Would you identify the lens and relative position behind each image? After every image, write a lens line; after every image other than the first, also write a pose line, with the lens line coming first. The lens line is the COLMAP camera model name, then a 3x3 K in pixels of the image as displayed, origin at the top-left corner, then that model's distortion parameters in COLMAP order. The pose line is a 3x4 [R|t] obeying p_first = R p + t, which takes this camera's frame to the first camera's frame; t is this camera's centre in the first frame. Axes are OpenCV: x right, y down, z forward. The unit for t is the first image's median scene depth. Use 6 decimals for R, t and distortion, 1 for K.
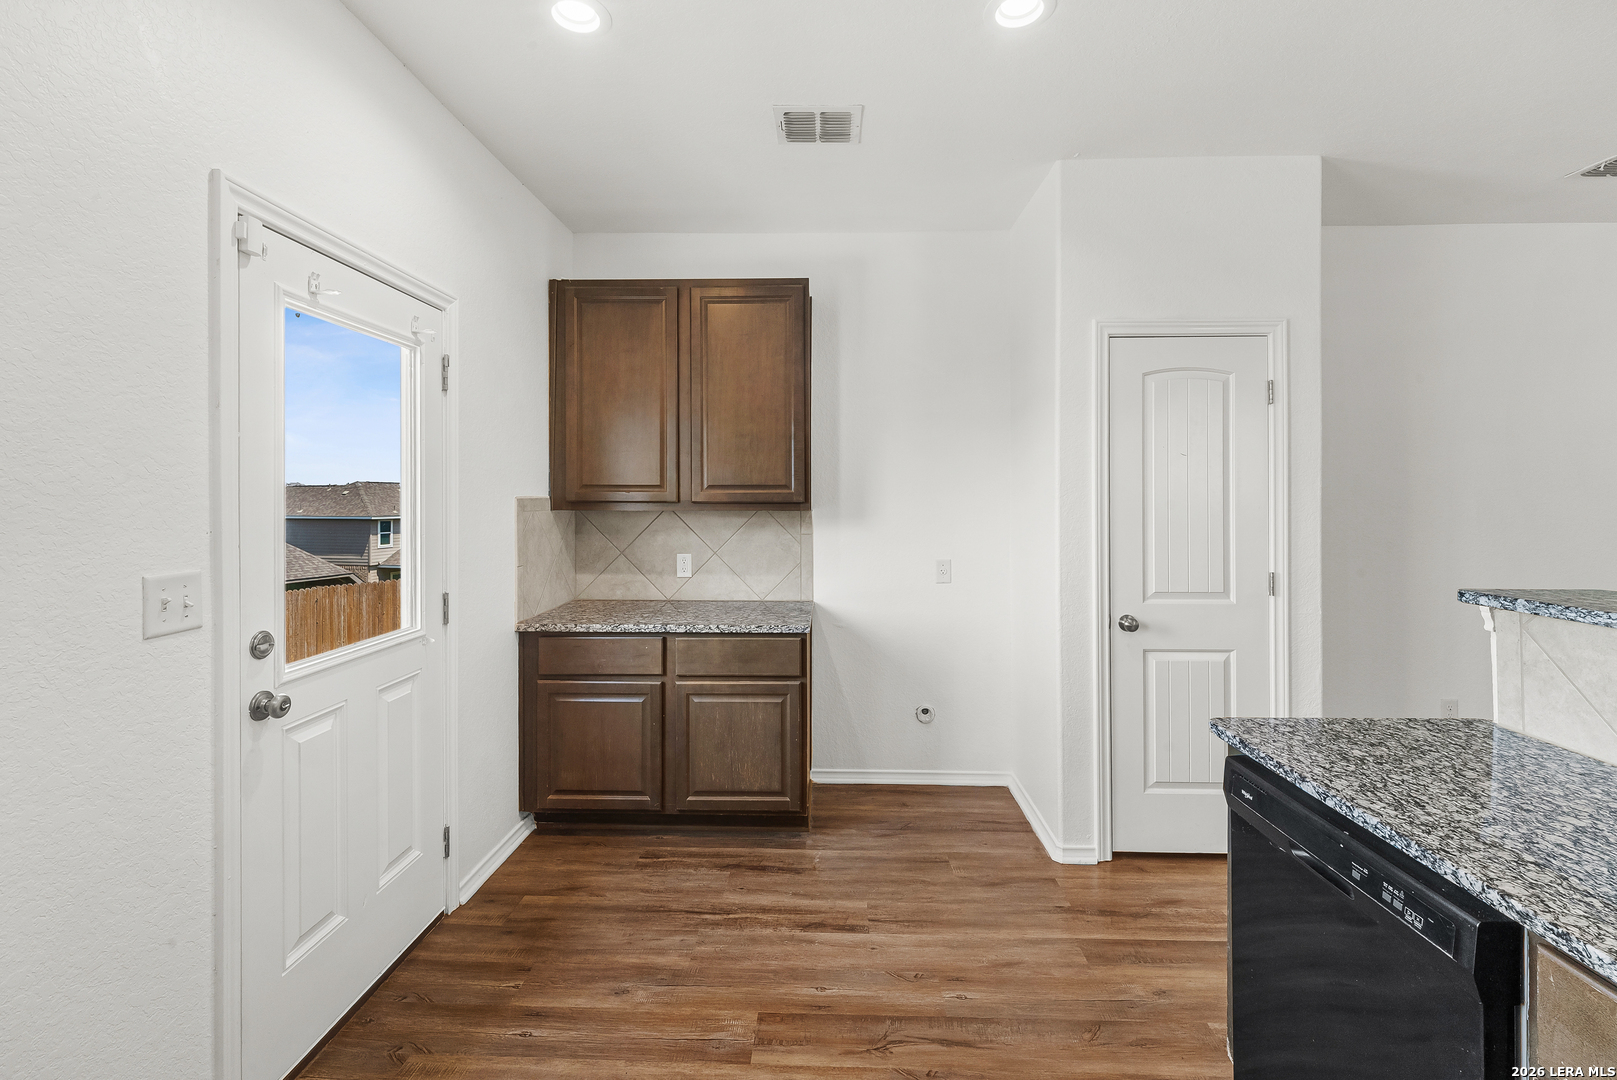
lens RADIAL K [[683.4, 0, 804.5], [0, 683.4, 503.0], [0, 0, 1]] dist [0.001621, -0.002893]
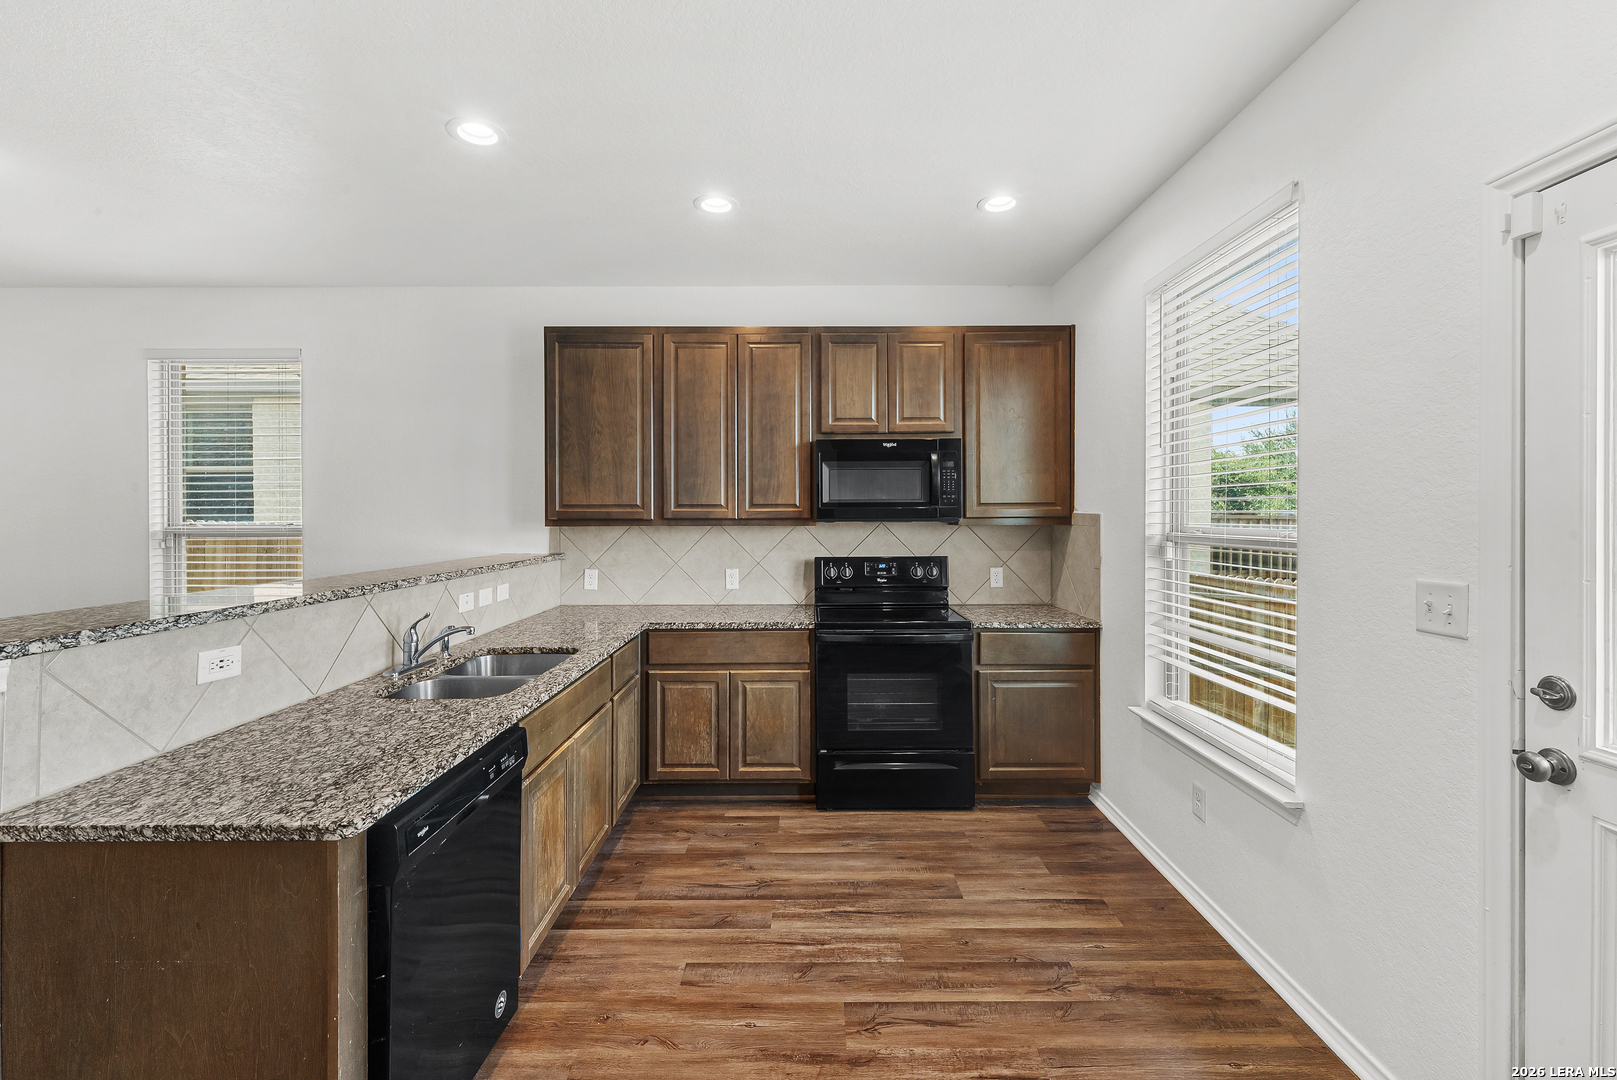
lens RADIAL K [[683.4, 0, 804.5], [0, 683.4, 503.0], [0, 0, 1]] dist [0.001621, -0.002893]
pose [[-0.999271, -0.000317, -0.038184, 0.084619], [0.000074, 0.999948, -0.010232, -0.007886], [0.038185, -0.010227, -0.999218, 1.043478]]
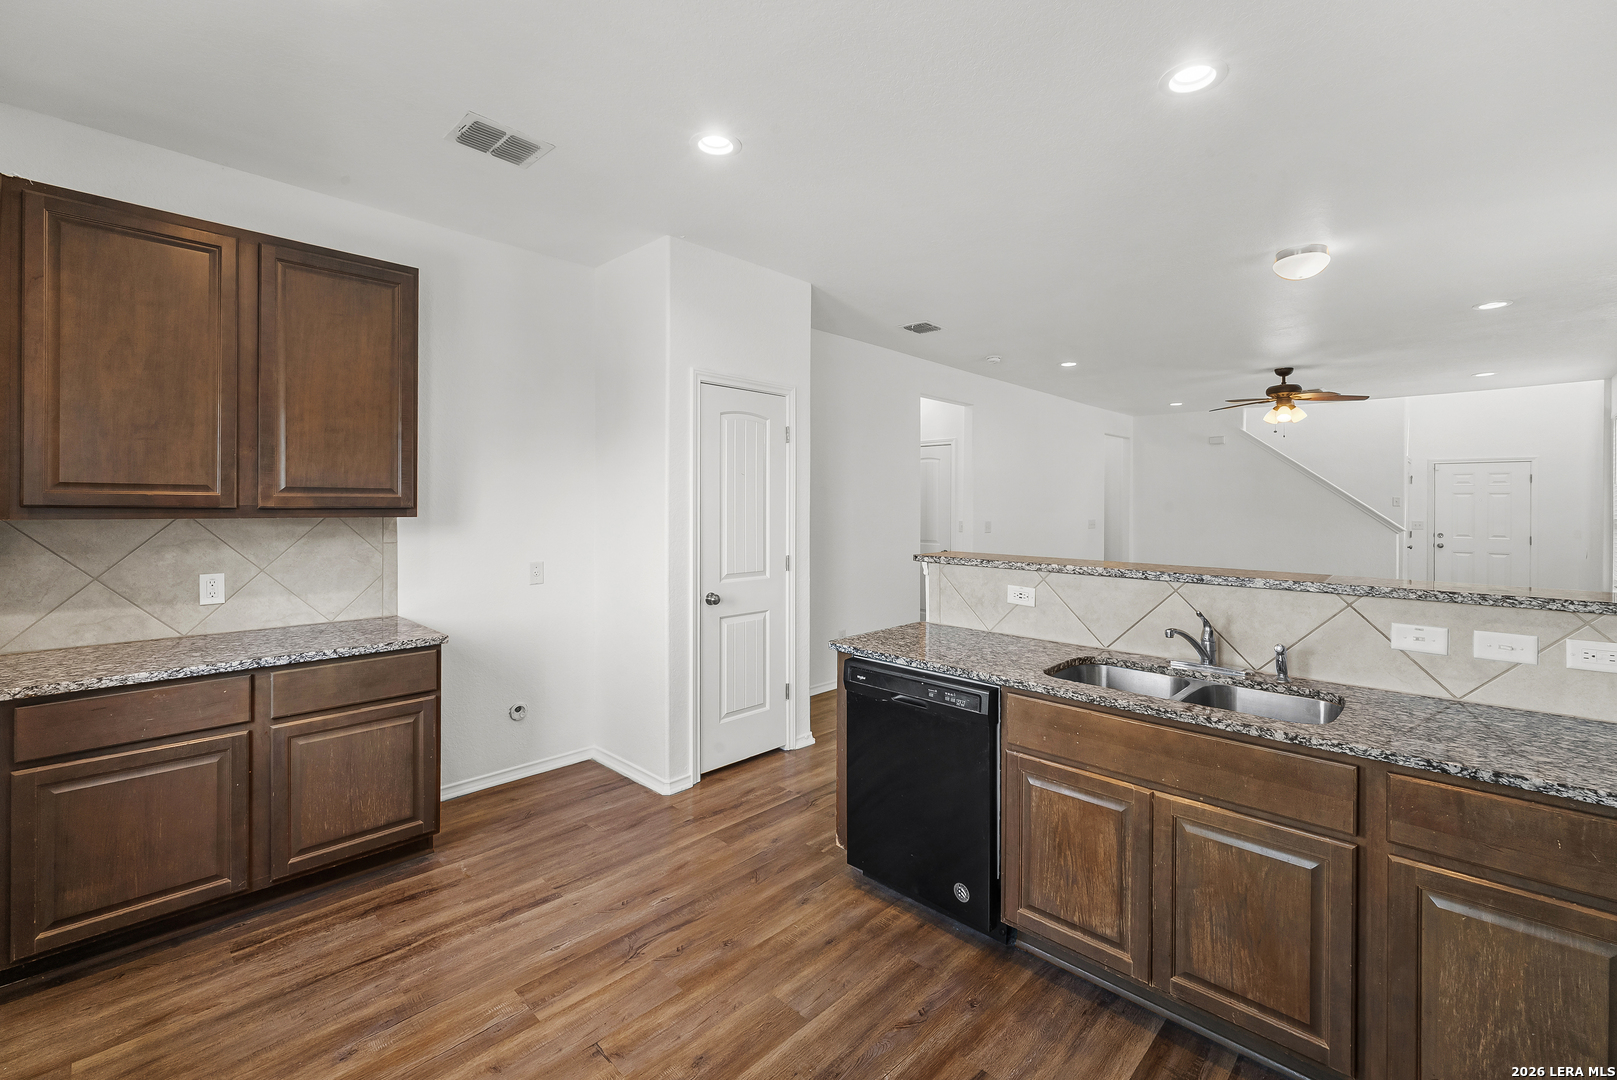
lens RADIAL K [[679.9, 0, 810.5], [0, 679.9, 510.2], [0, 0, 1]] dist [-0.010383, -0.000252]
pose [[0.670059, -0.002063, 0.742305, -0.376672], [0.000181, 0.999997, 0.002615, -0.000582], [-0.742308, -0.001618, 0.670057, -0.028671]]
